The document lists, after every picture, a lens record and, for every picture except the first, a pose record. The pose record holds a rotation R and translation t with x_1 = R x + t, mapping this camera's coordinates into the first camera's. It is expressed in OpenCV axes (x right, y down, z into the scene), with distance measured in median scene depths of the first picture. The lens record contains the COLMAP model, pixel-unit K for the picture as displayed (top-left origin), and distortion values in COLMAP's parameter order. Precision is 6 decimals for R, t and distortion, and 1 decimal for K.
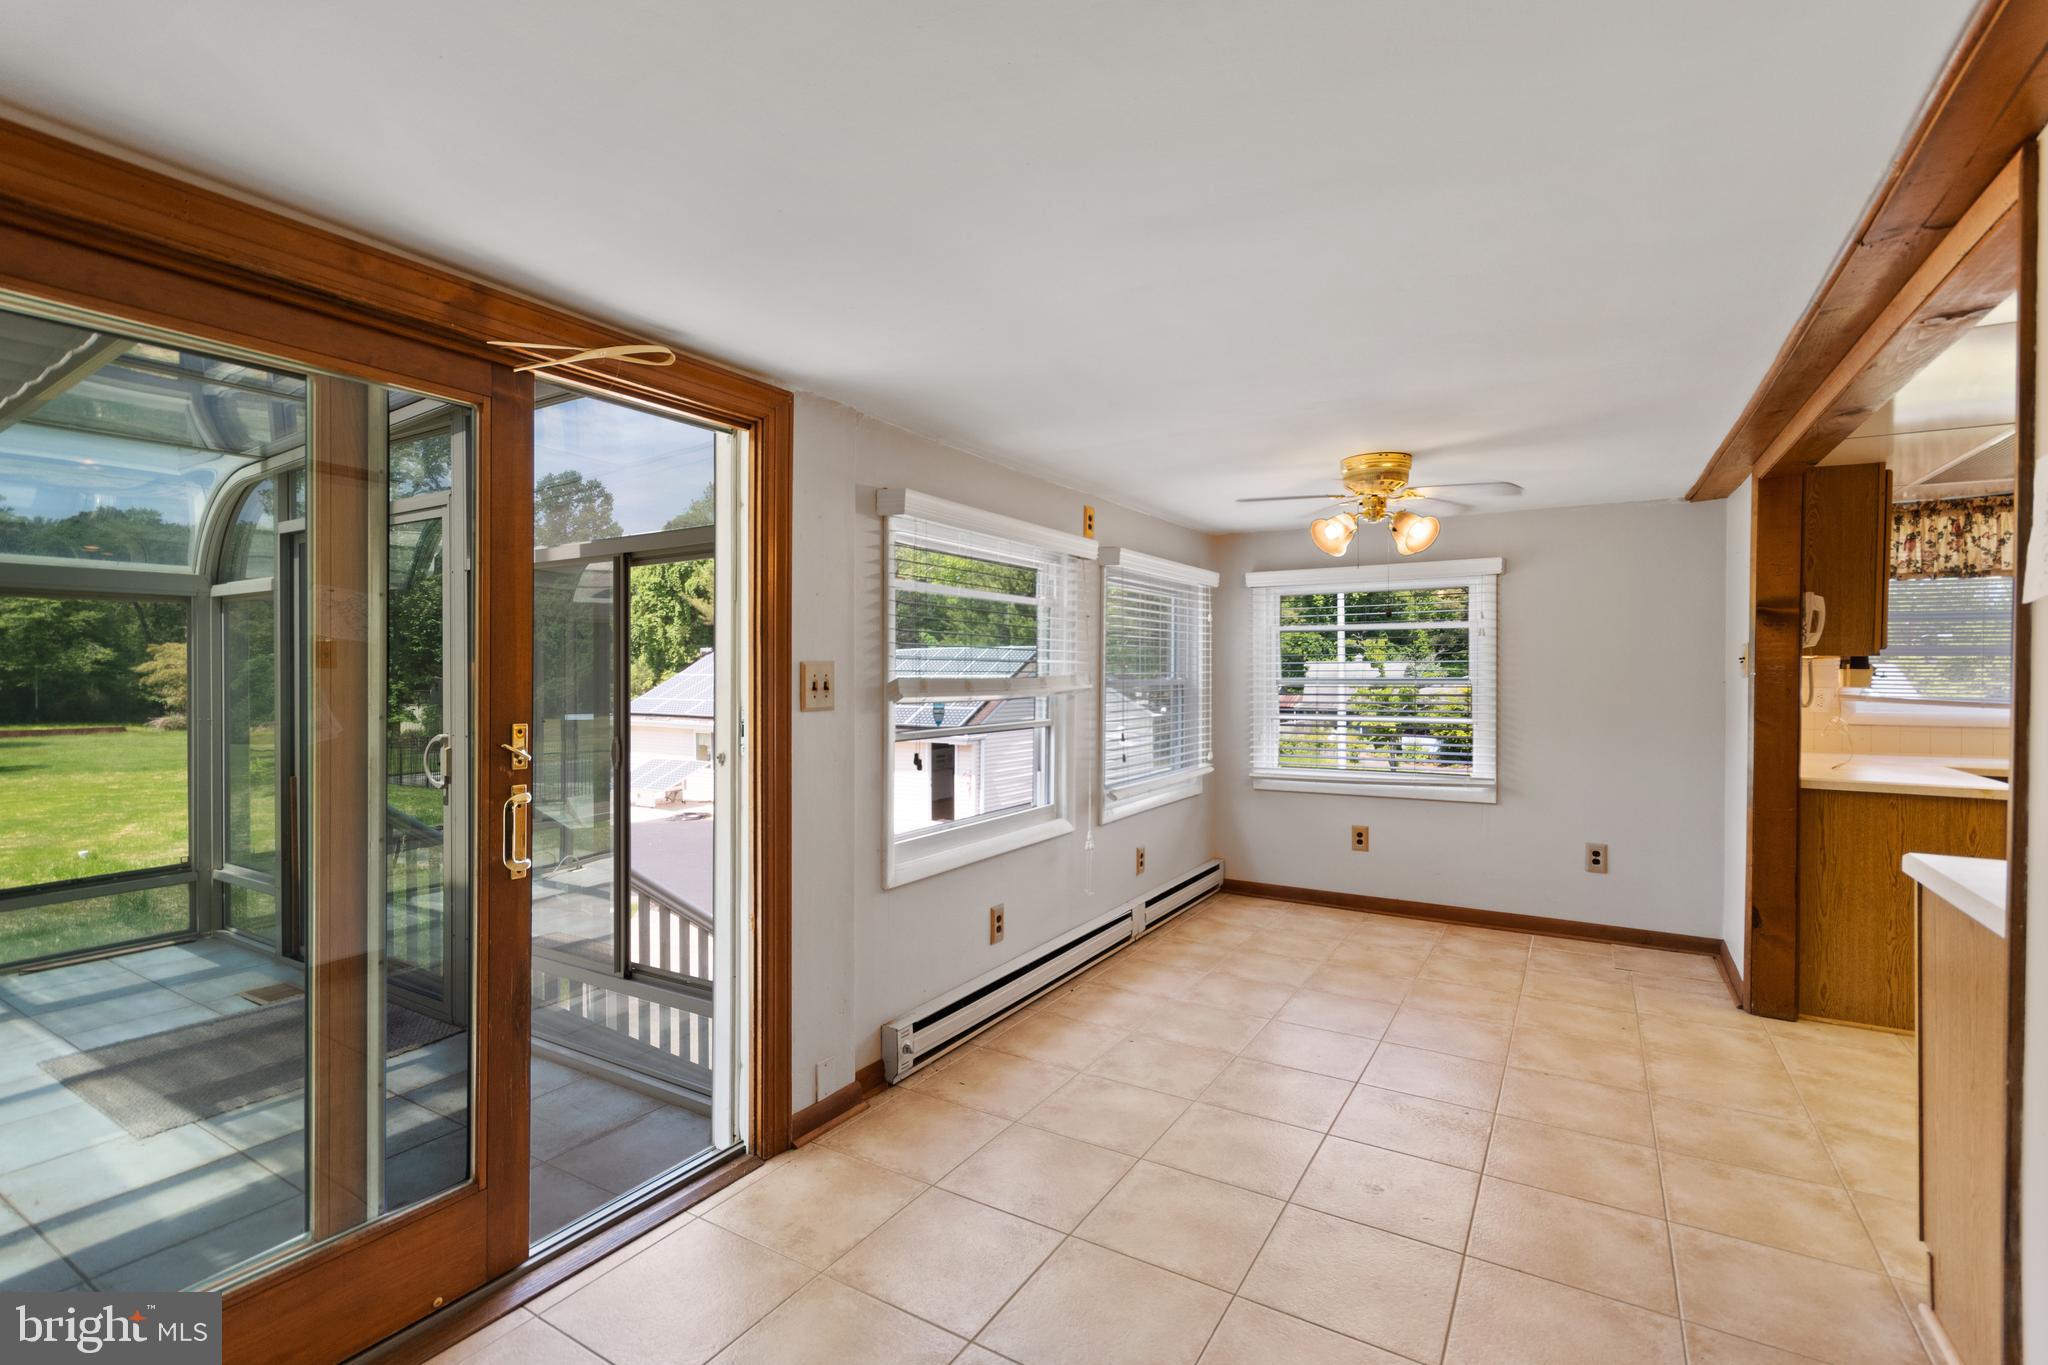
lens RADIAL K [[916.1, 0, 1030.6], [0, 916.1, 675.8], [0, 0, 1]] dist [-0.000228, 0.000127]
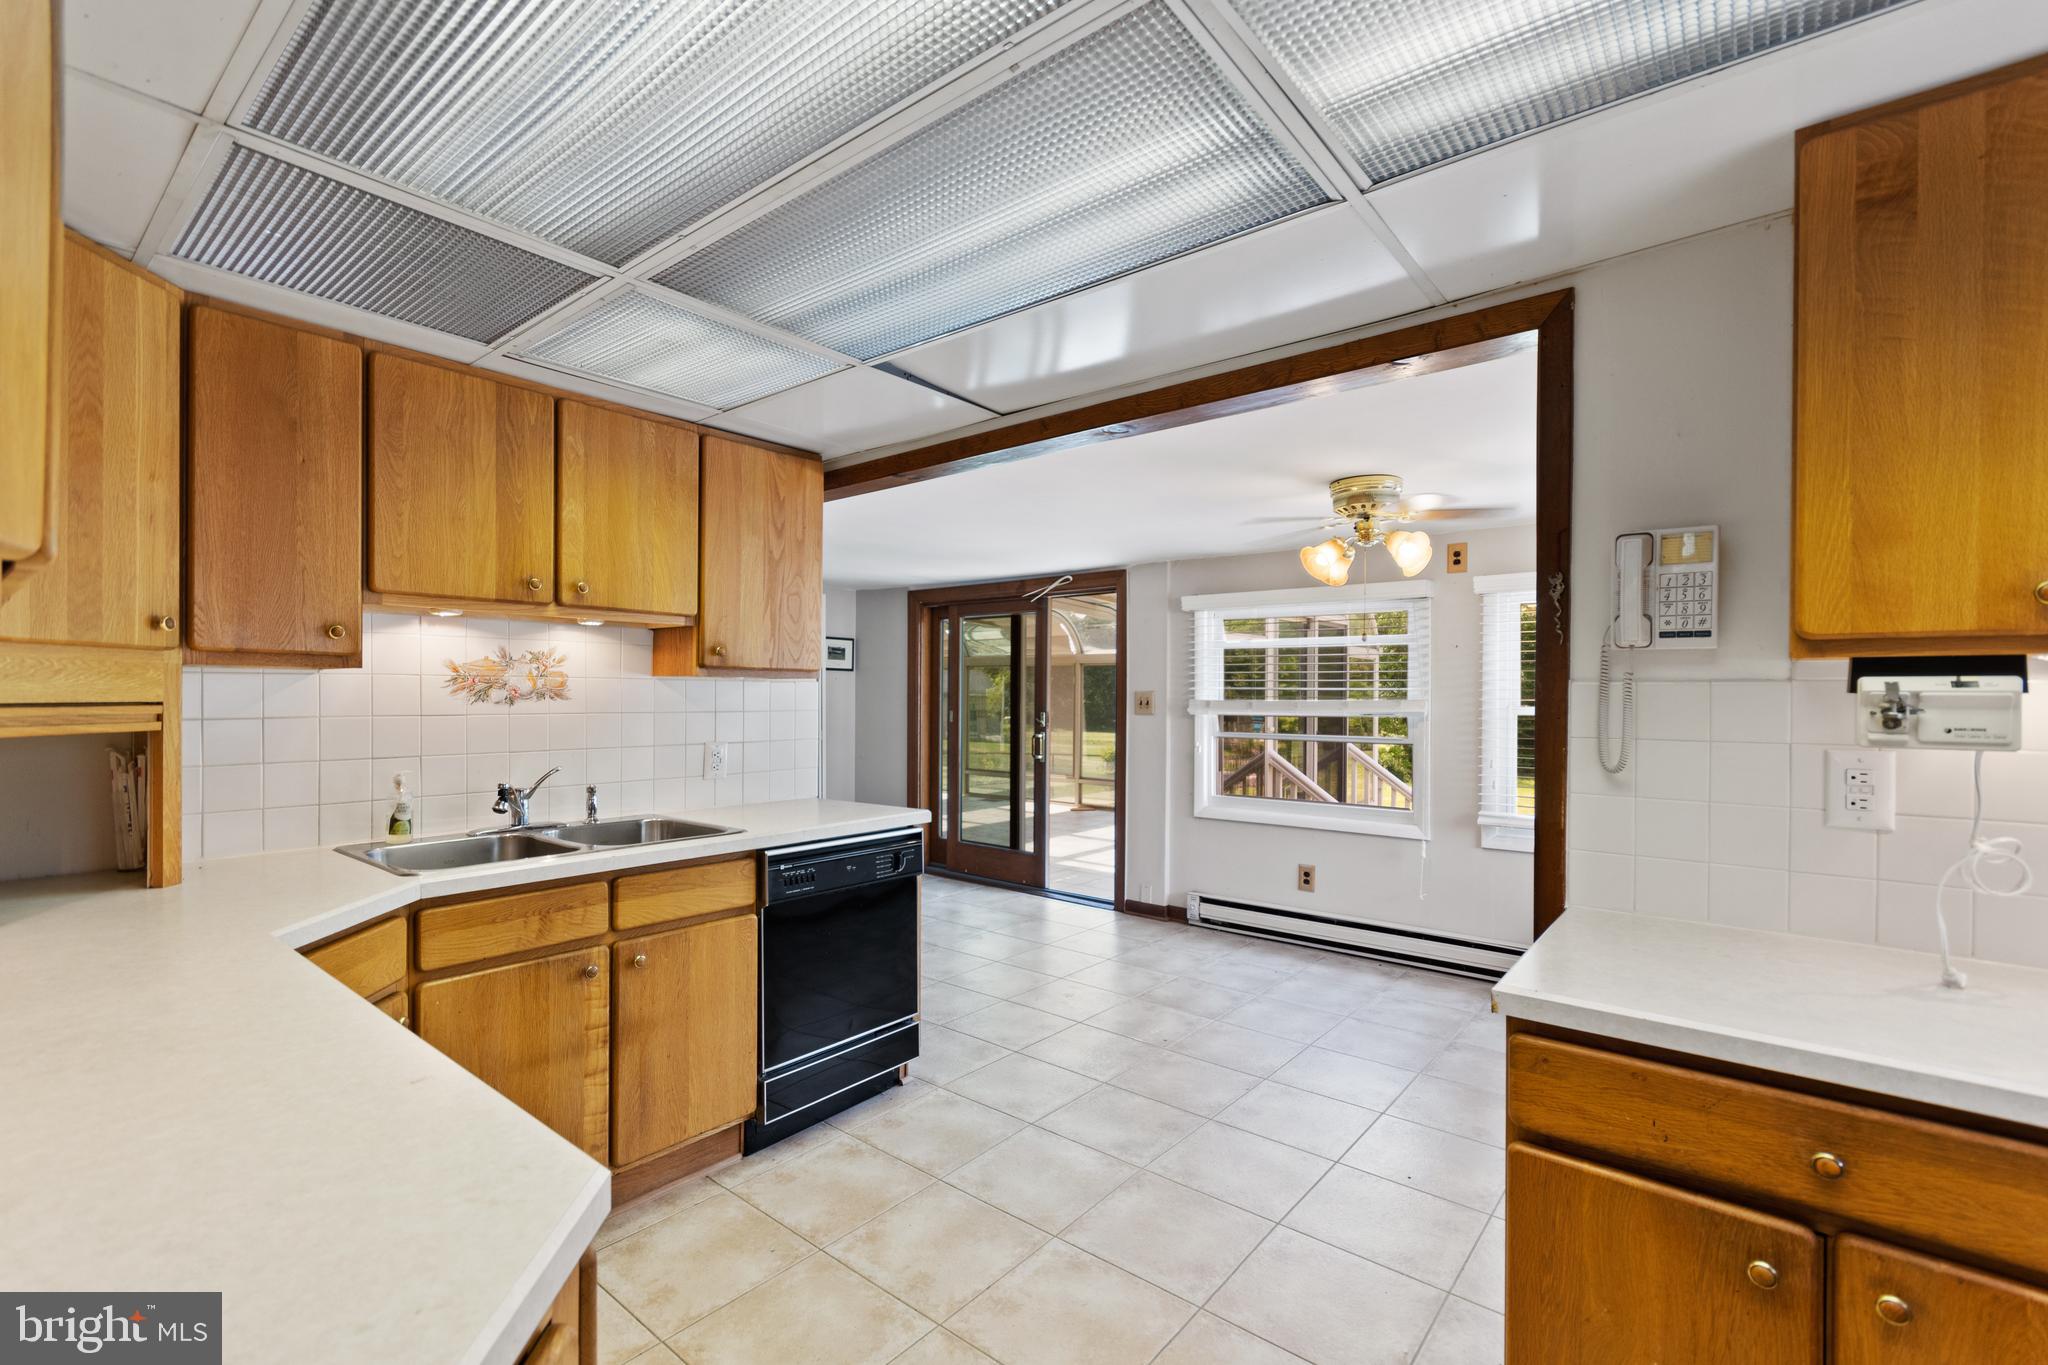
lens RADIAL K [[899.9, 0, 1022.7], [0, 899.9, 704.1], [0, 0, 1]] dist [0.000753, 0.000464]
pose [[-0.145738, 0.008687, -0.989285, 1.312999], [-0.010344, 0.999893, 0.010304, -0.002625], [0.989269, 0.011735, -0.145633, 0.737141]]
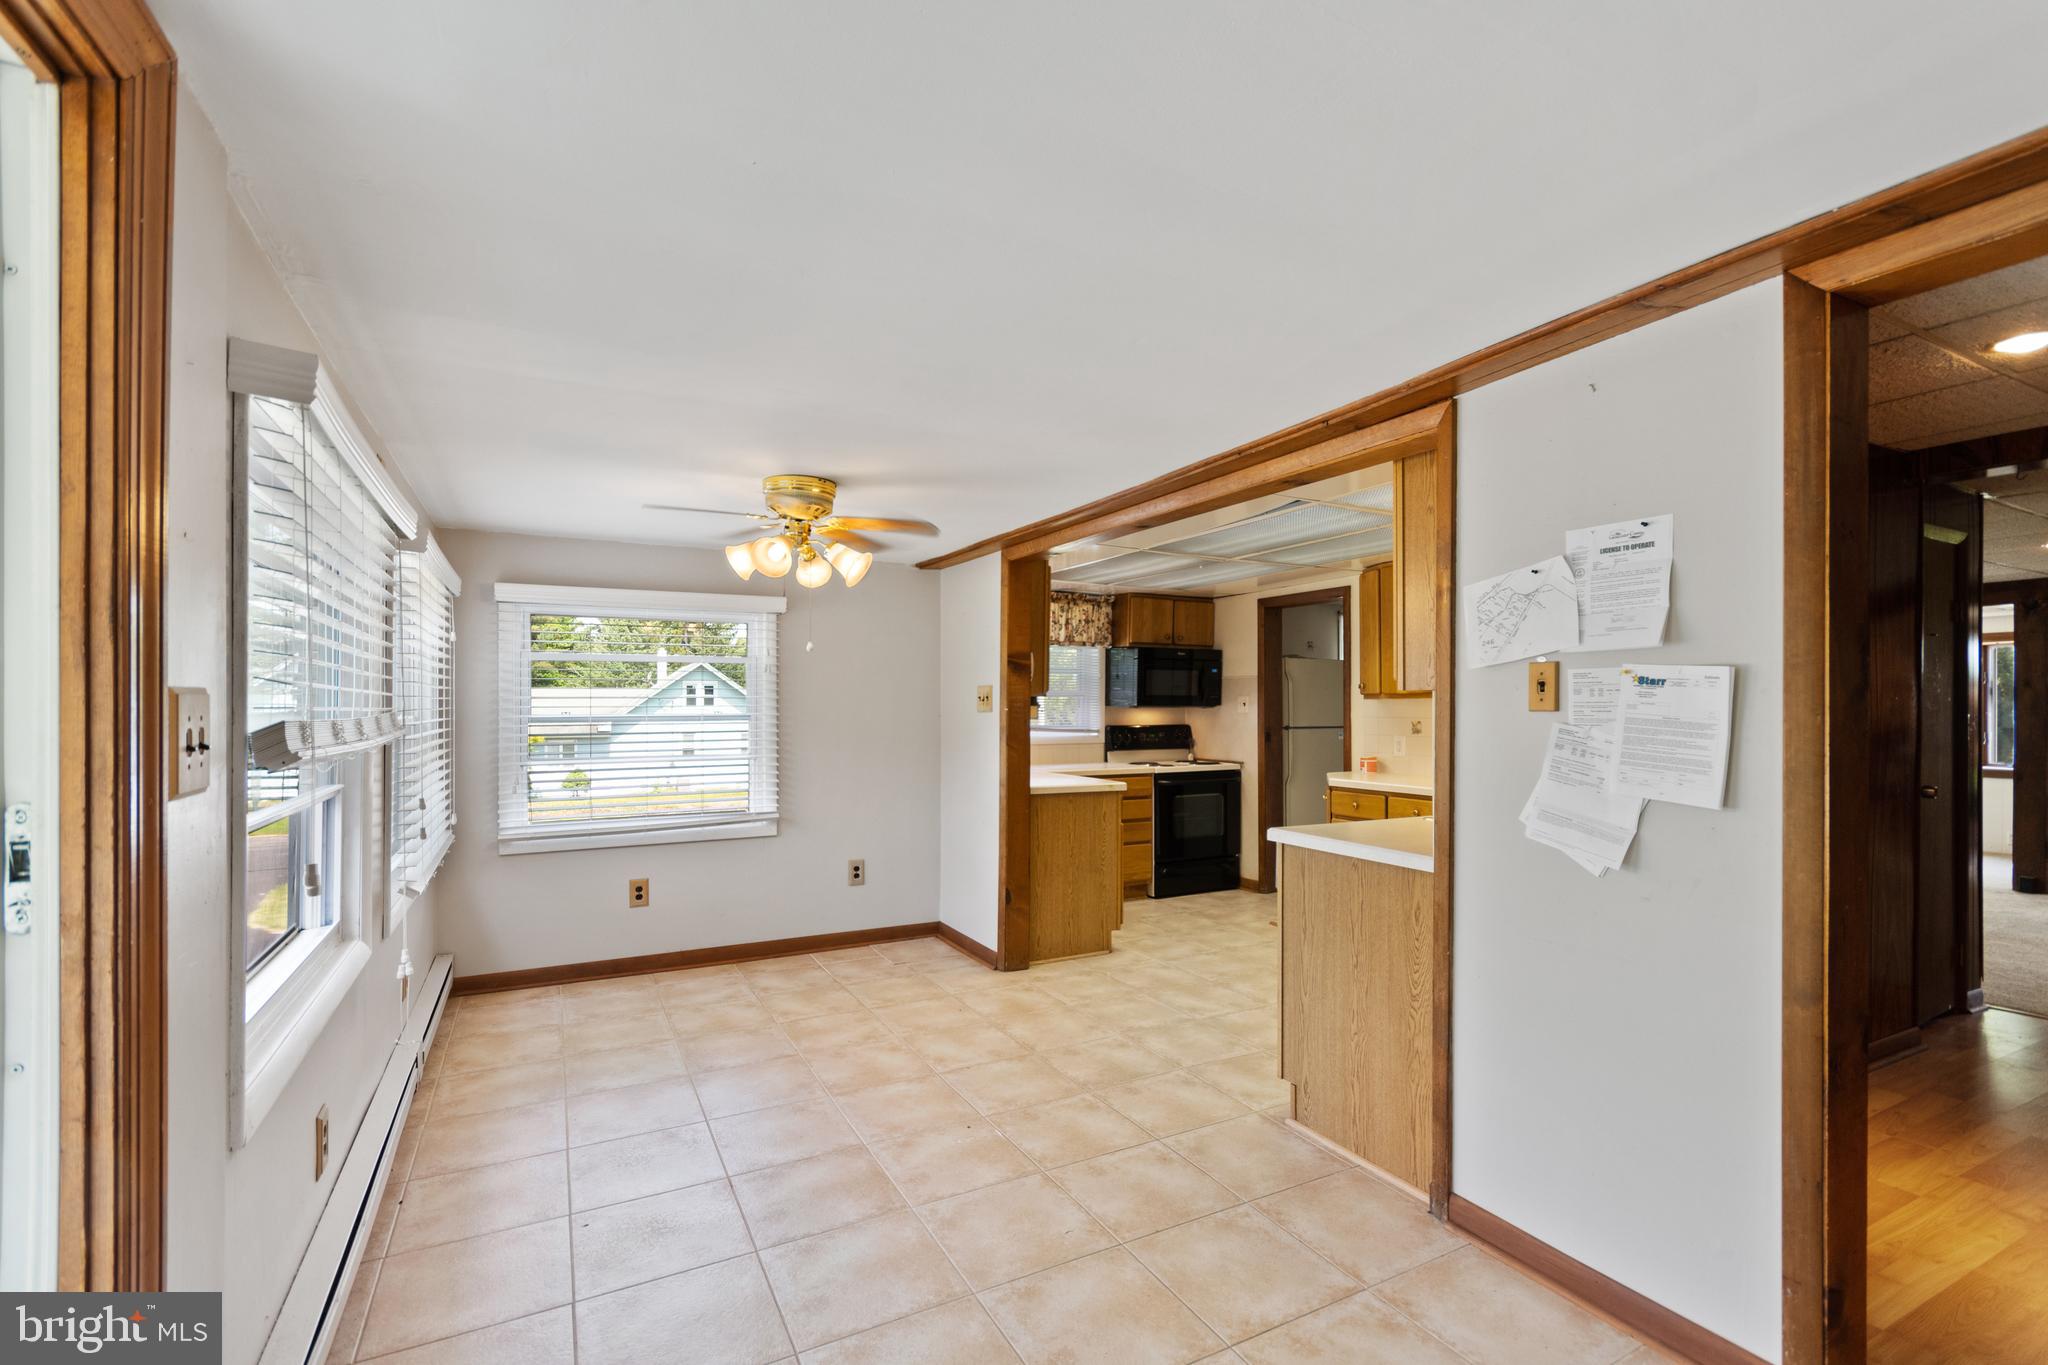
lens RADIAL K [[899.9, 0, 1022.7], [0, 899.9, 704.1], [0, 0, 1]] dist [0.000753, 0.000464]
pose [[0.515027, 0.004041, 0.857164, -0.285241], [0.003508, 0.999971, -0.006822, -0.000749], [-0.857166, 0.006520, 0.514998, 0.308981]]
